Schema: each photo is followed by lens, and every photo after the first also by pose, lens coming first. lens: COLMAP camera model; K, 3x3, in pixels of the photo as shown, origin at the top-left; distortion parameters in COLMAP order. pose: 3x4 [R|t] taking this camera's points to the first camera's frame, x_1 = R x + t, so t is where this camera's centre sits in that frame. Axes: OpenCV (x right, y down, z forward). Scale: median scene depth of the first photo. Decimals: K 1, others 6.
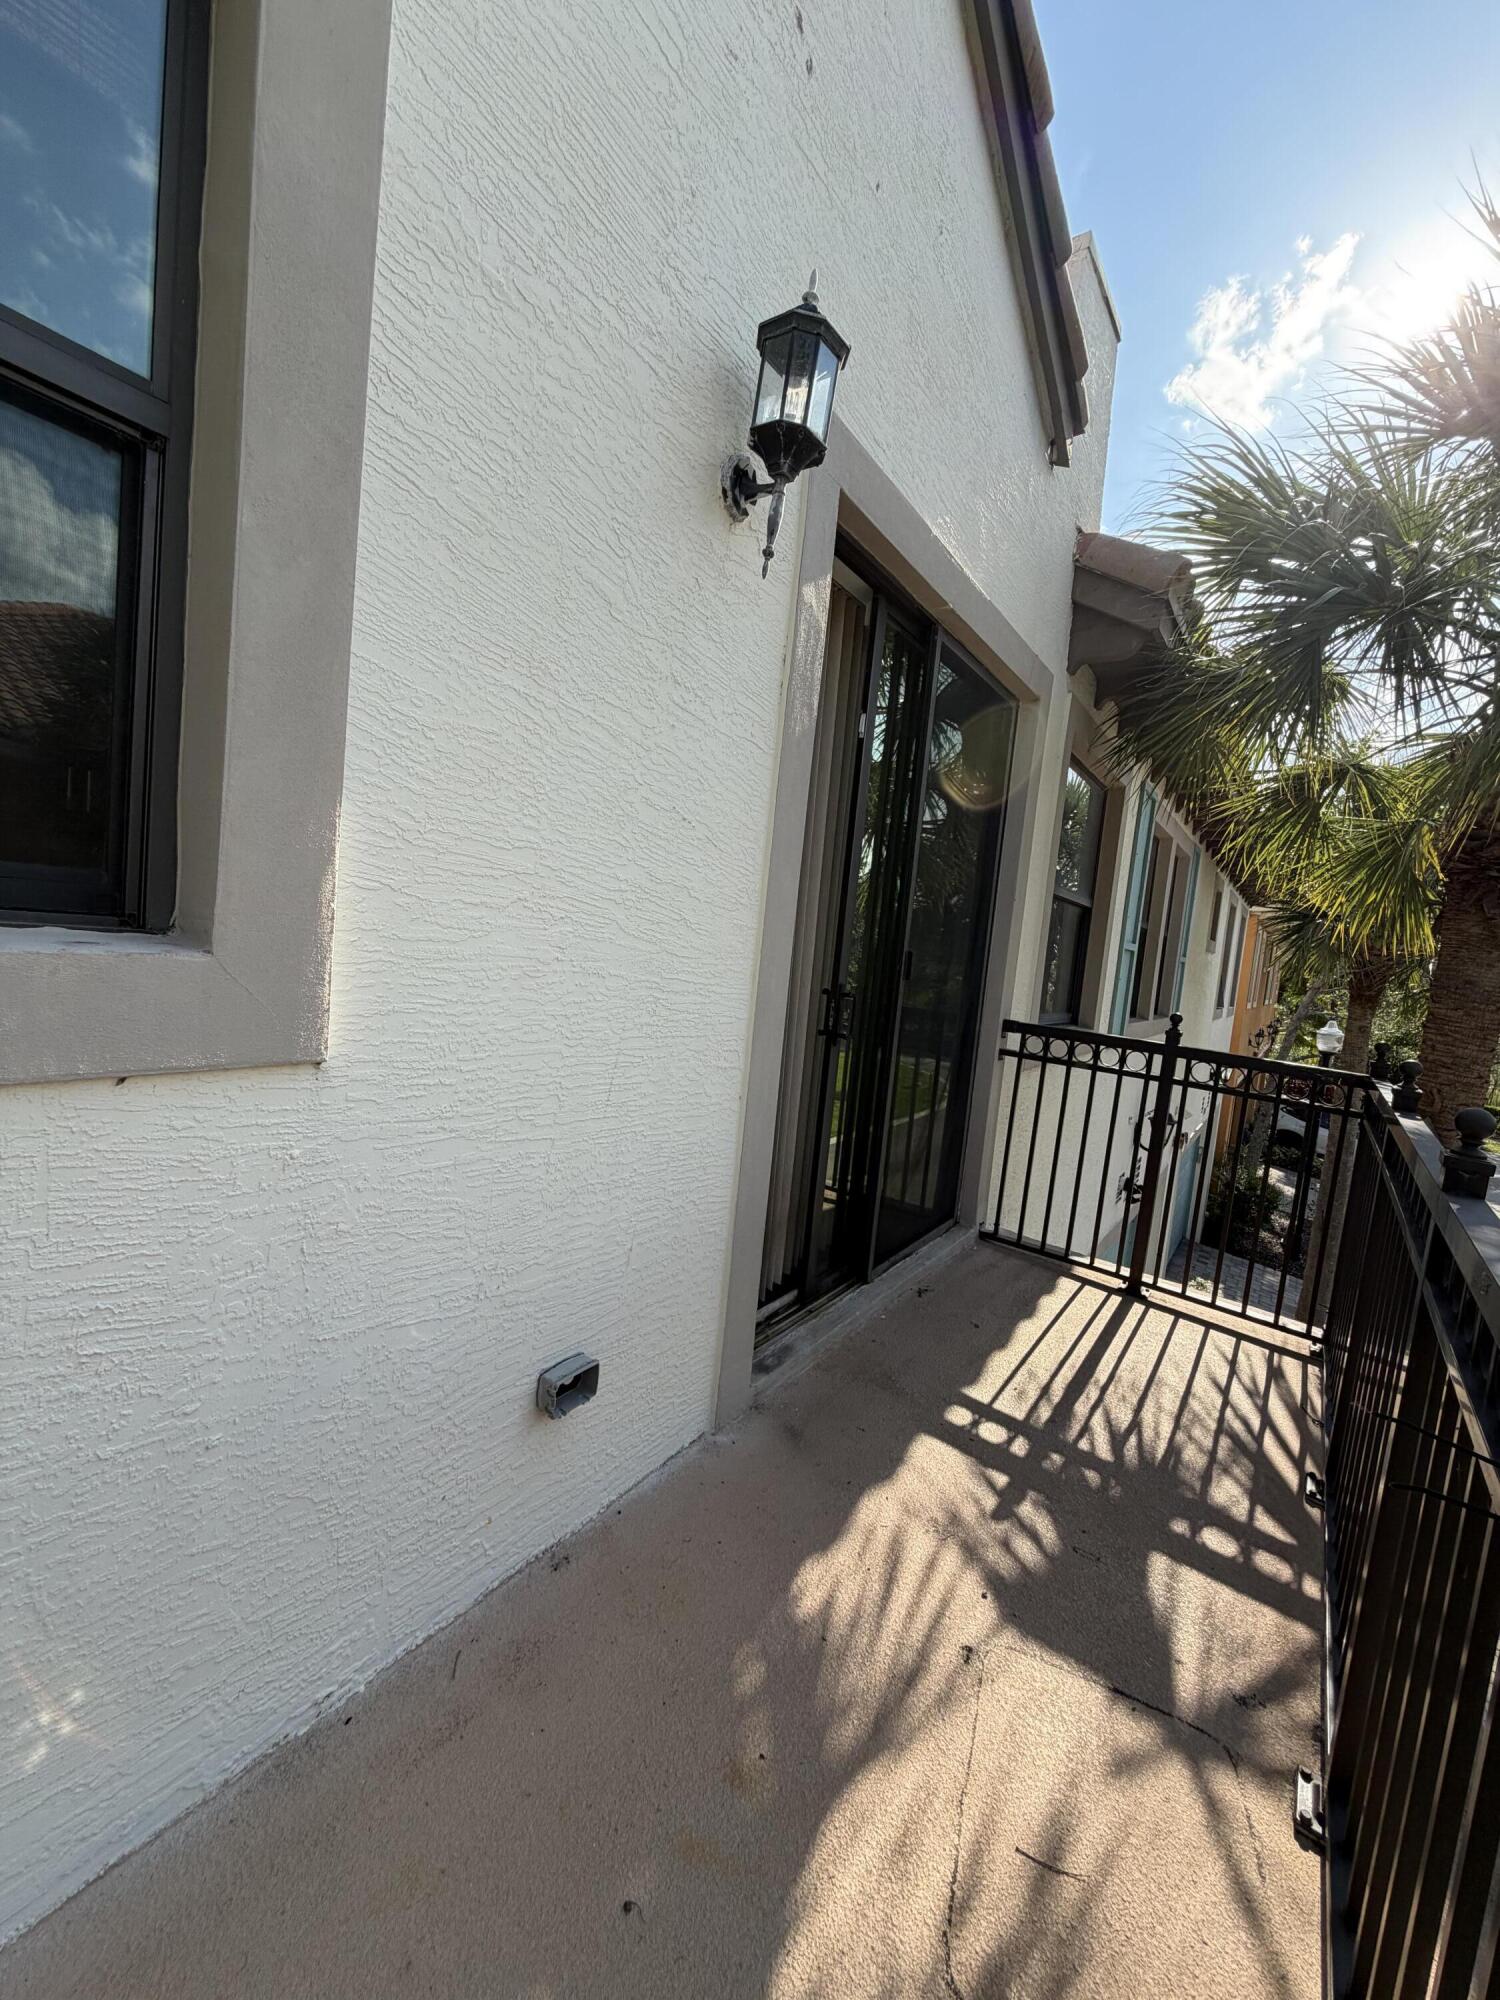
lens RADIAL K [[802.4, 0, 745.6], [0, 802.4, 993.8], [0, 0, 1]] dist [0.000844, 0.000124]
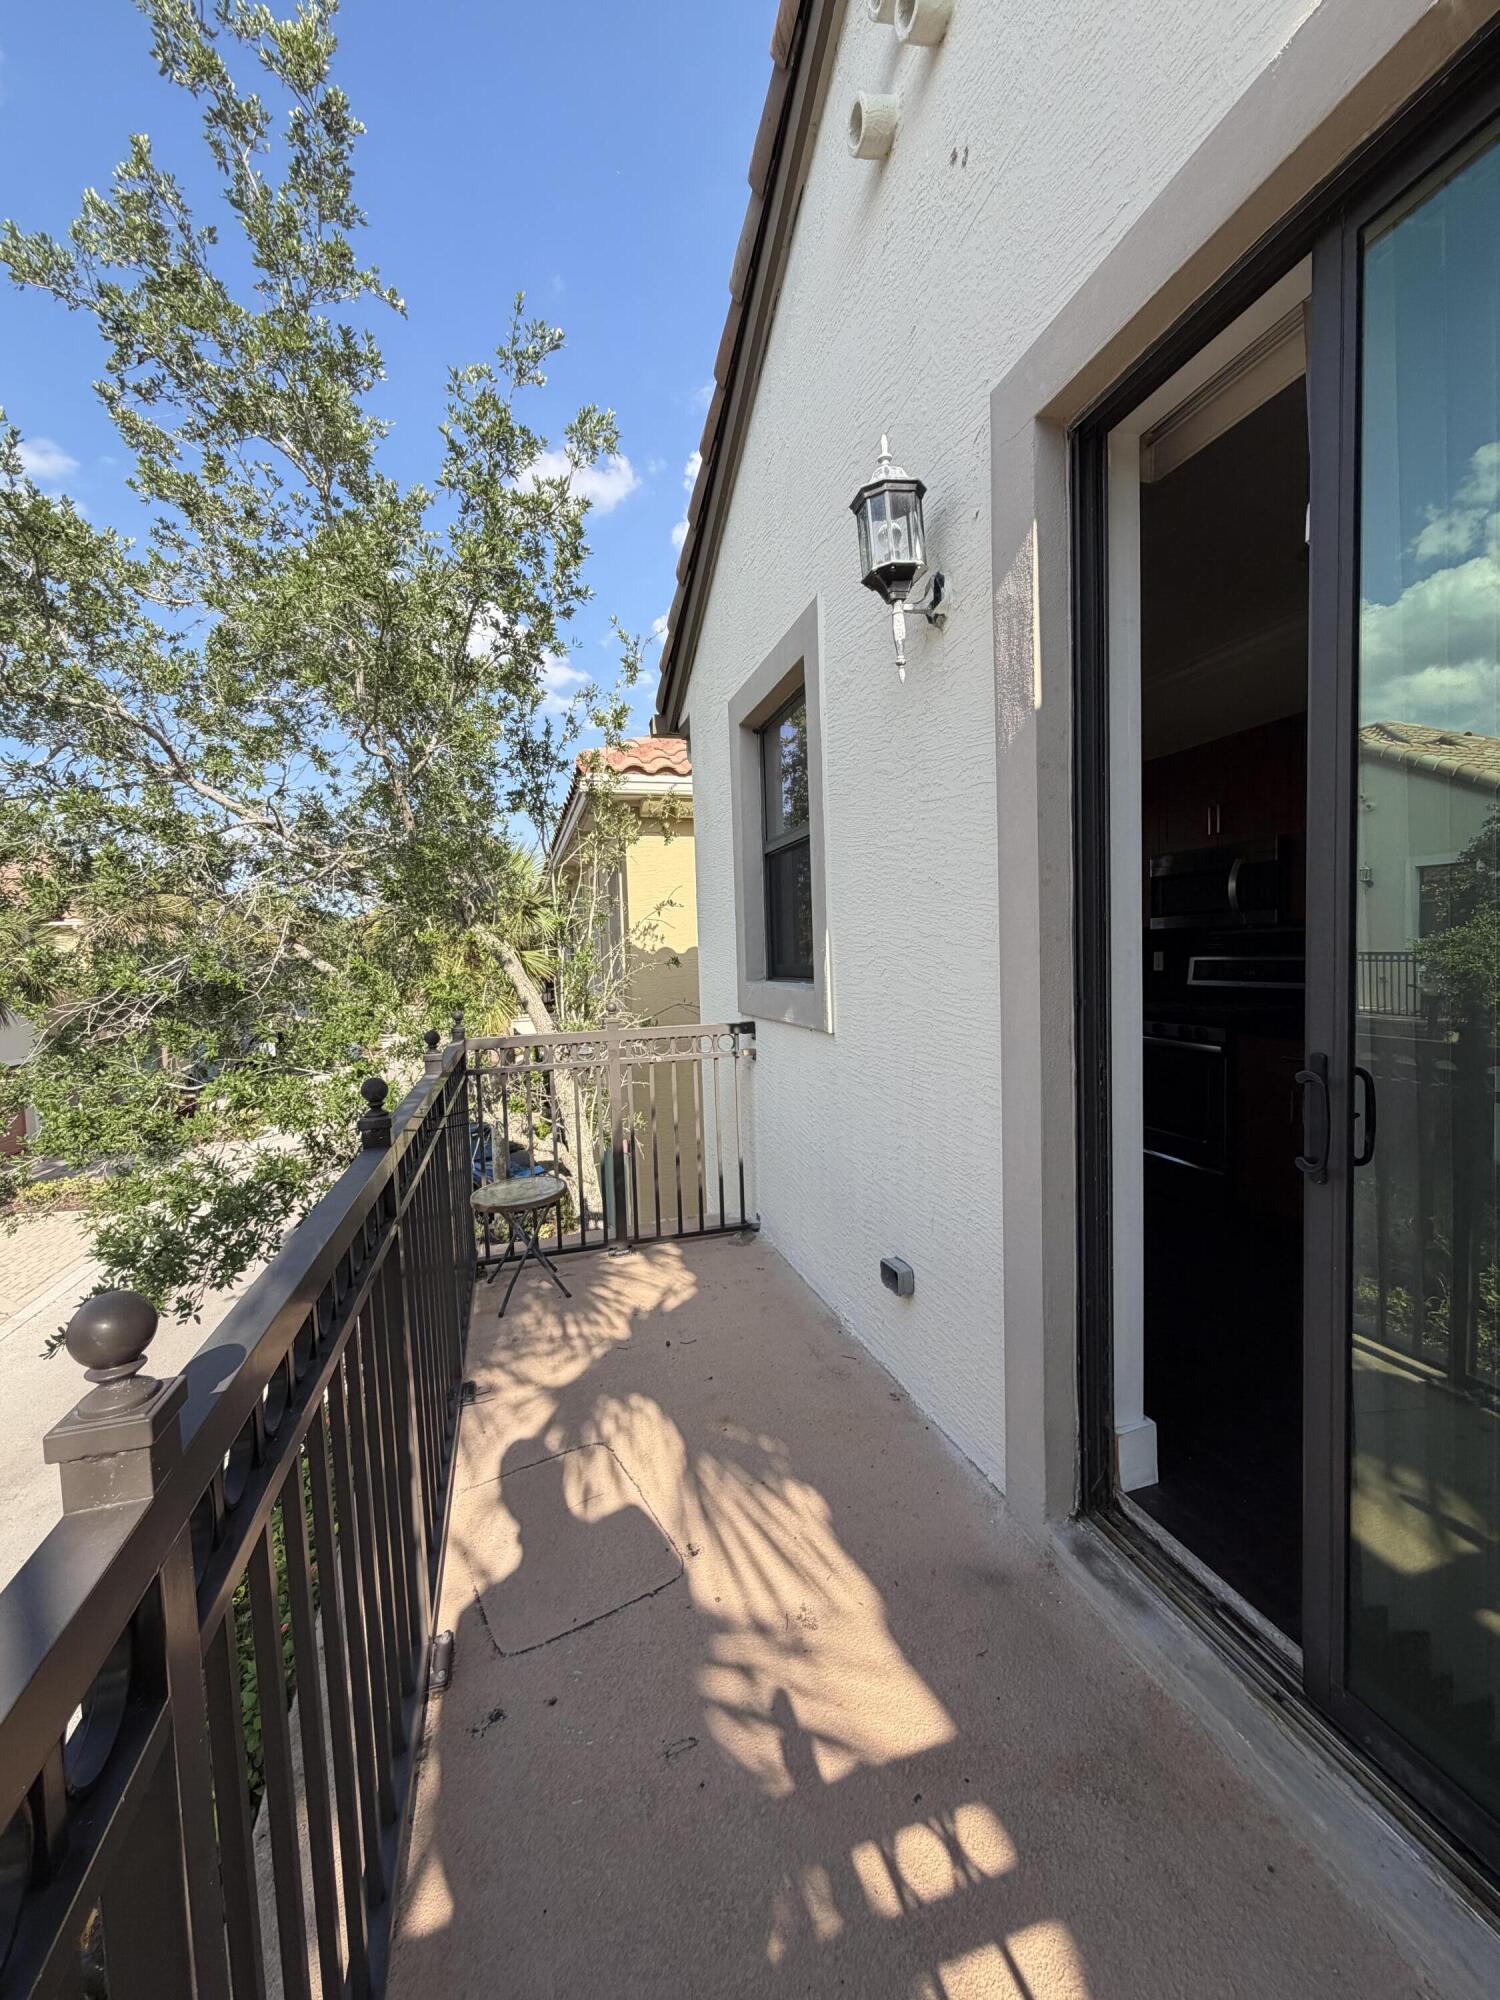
lens RADIAL K [[802.4, 0, 745.6], [0, 802.4, 993.8], [0, 0, 1]] dist [0.000844, 0.000124]
pose [[-0.619555, -0.040418, -0.783912, 0.961108], [-0.089727, 0.995774, 0.019573, -0.037123], [0.779808, 0.082465, -0.620564, 1.386884]]
